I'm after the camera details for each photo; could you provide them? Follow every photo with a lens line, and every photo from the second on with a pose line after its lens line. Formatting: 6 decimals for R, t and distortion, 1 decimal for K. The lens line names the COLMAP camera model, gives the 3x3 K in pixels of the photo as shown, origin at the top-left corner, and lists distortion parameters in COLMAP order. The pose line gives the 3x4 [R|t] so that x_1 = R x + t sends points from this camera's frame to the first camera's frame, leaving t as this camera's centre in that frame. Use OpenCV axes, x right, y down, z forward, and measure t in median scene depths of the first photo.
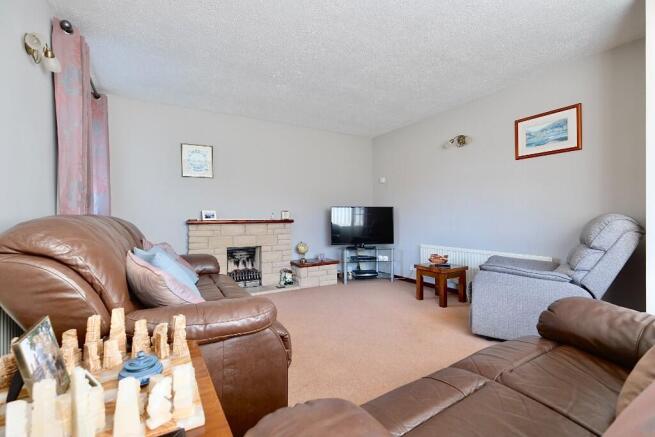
lens RADIAL K [[293.7, 0, 333.0], [0, 293.7, 222.1], [0, 0, 1]] dist [-0.000803, -0.000092]
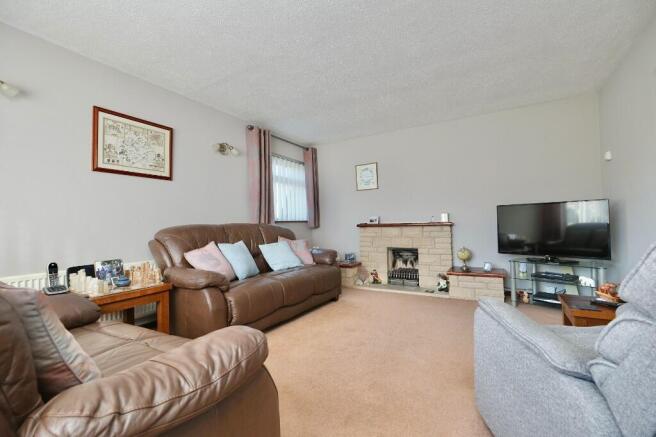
lens RADIAL K [[294.1, 0, 333.5], [0, 294.1, 222.1], [0, 0, 1]] dist [-0.000803, -0.000092]
pose [[0.481370, -0.009155, -0.876469, 0.515358], [0.010640, 0.999933, -0.004601, -0.008639], [0.876453, -0.007110, 0.481435, 0.239503]]
